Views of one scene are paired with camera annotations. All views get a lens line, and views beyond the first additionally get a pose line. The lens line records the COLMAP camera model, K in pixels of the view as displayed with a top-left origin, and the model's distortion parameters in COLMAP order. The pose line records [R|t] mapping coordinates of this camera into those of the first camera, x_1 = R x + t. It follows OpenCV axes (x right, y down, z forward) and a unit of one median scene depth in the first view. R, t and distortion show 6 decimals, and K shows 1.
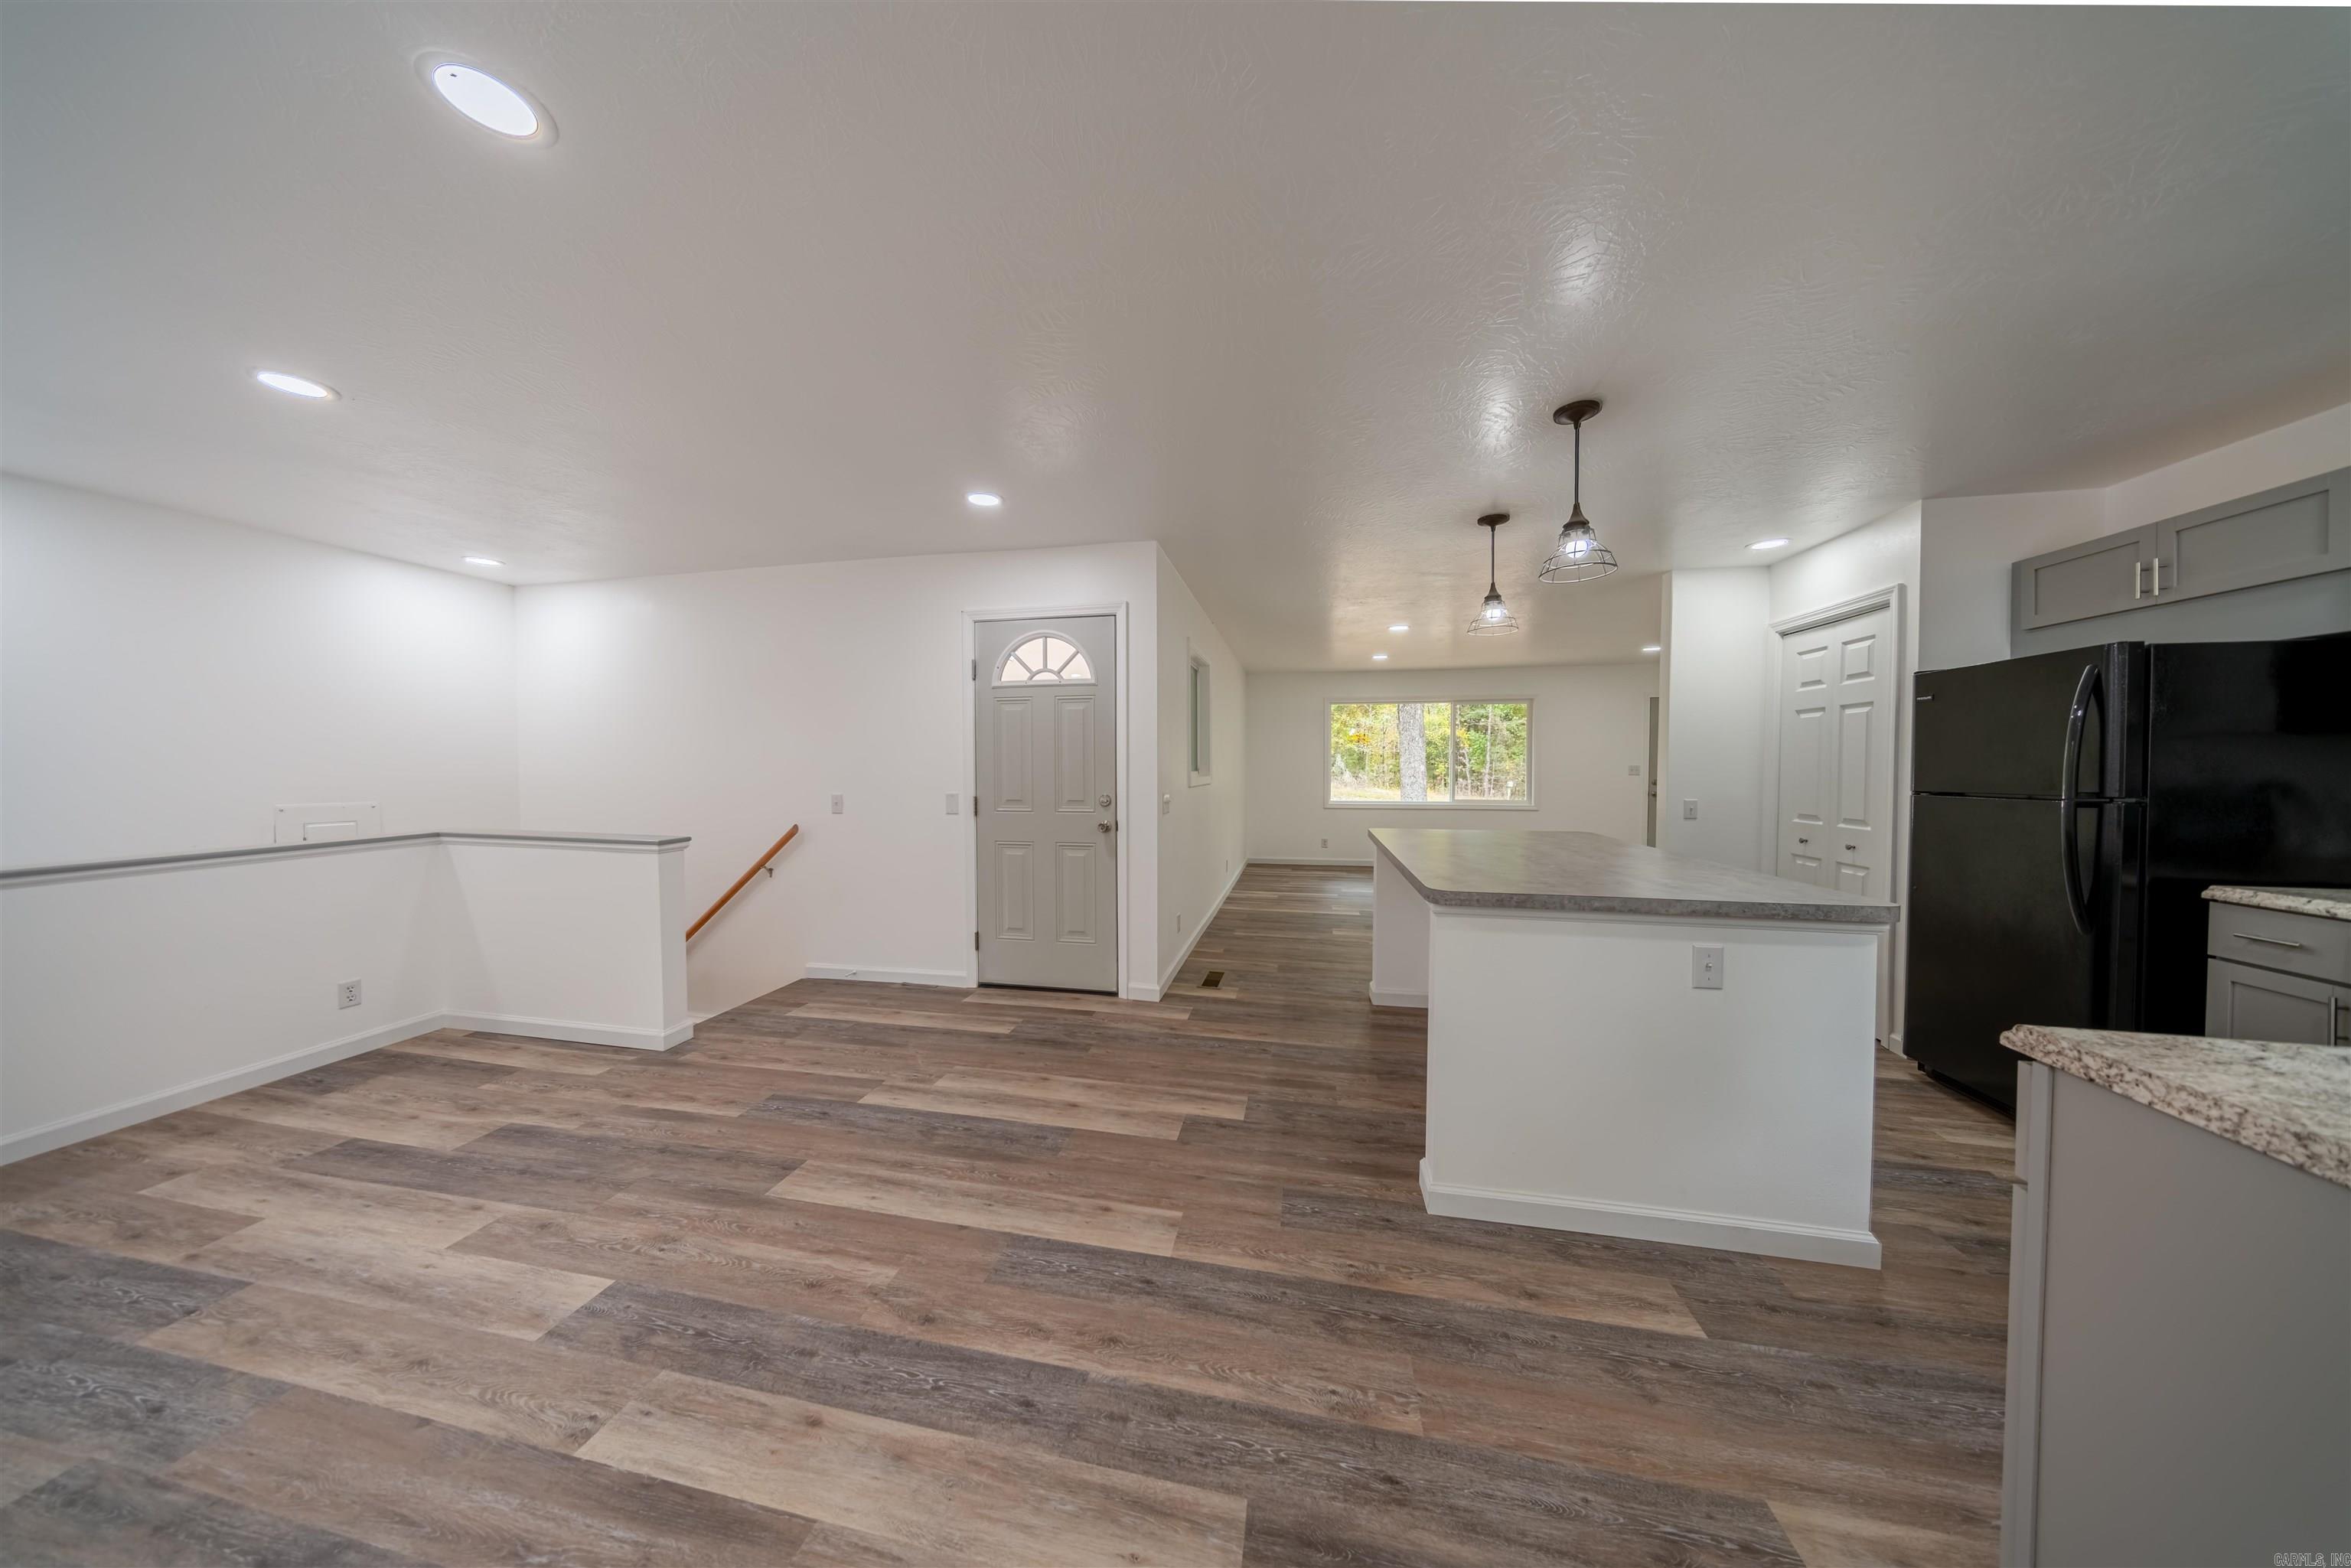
lens RADIAL K [[676.6, 0, 1172.1], [0, 676.6, 785.6], [0, 0, 1]] dist [-0.012548, 0.003525]
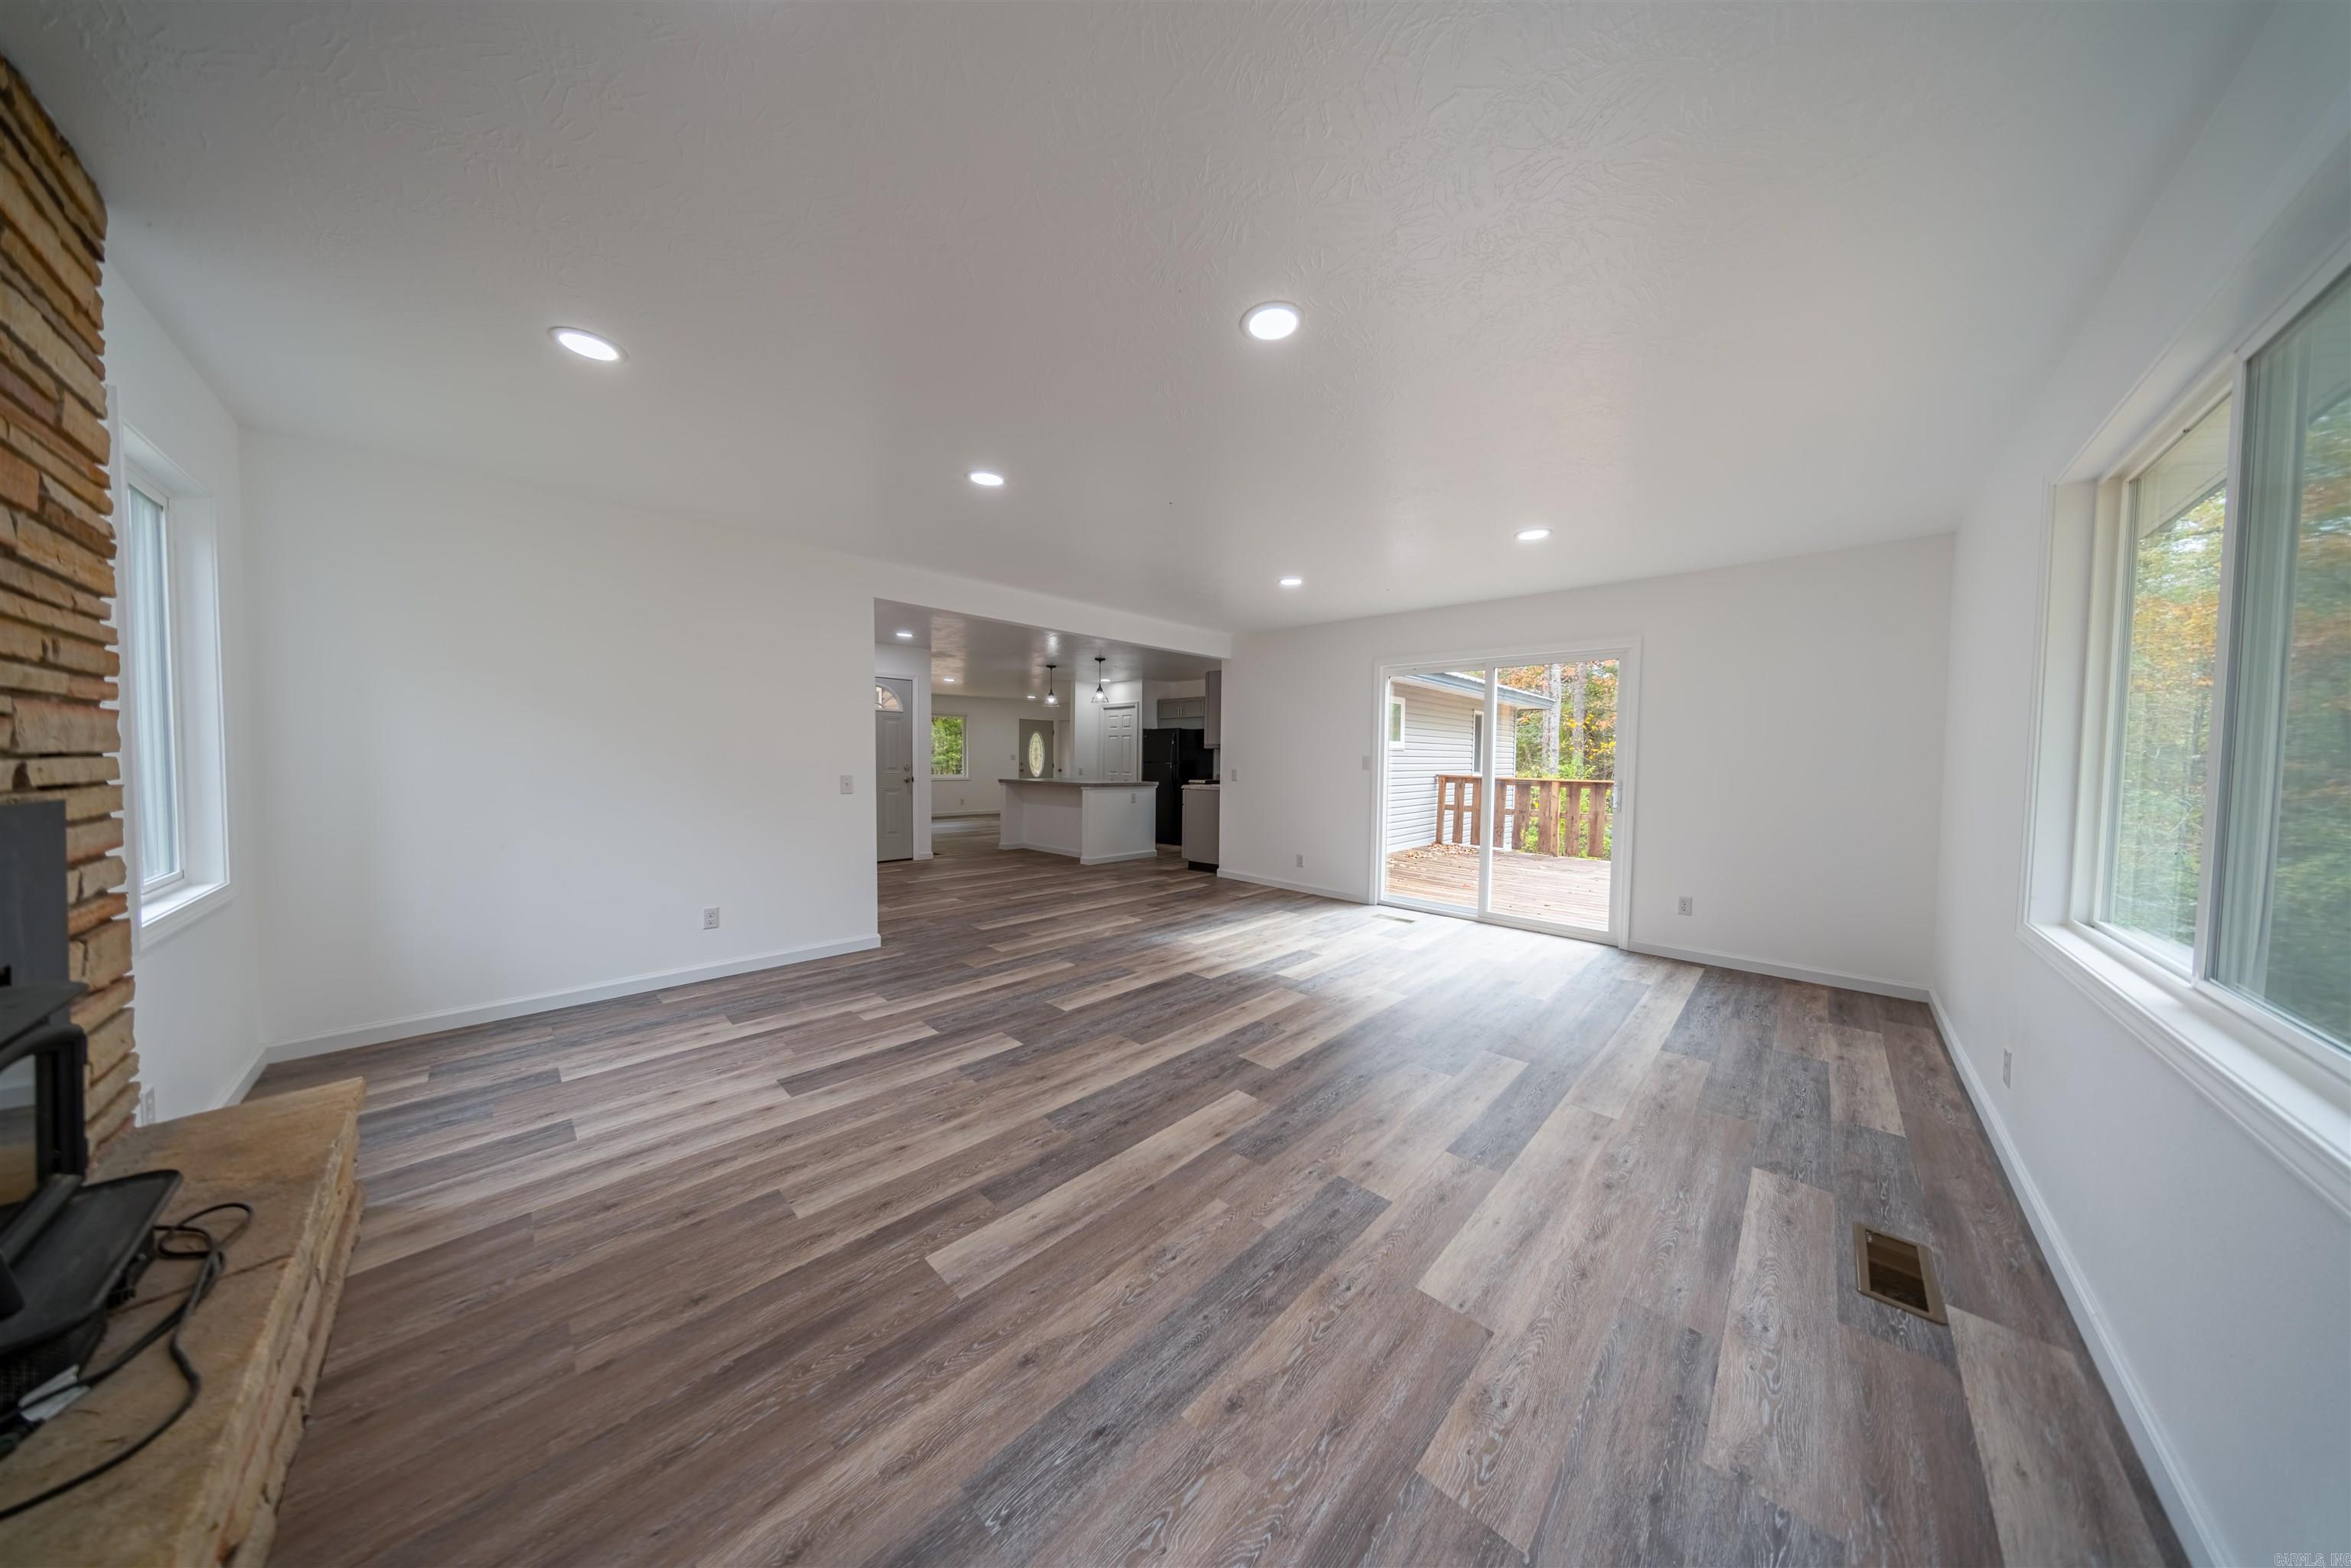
lens RADIAL K [[676.6, 0, 1172.1], [0, 676.6, 785.6], [0, 0, 1]] dist [-0.012548, 0.003525]
pose [[0.539780, -0.026732, 0.841381, -1.499006], [0.015895, 0.999641, 0.021563, 0.049203], [-0.841656, 0.001734, 0.540011, -0.872108]]
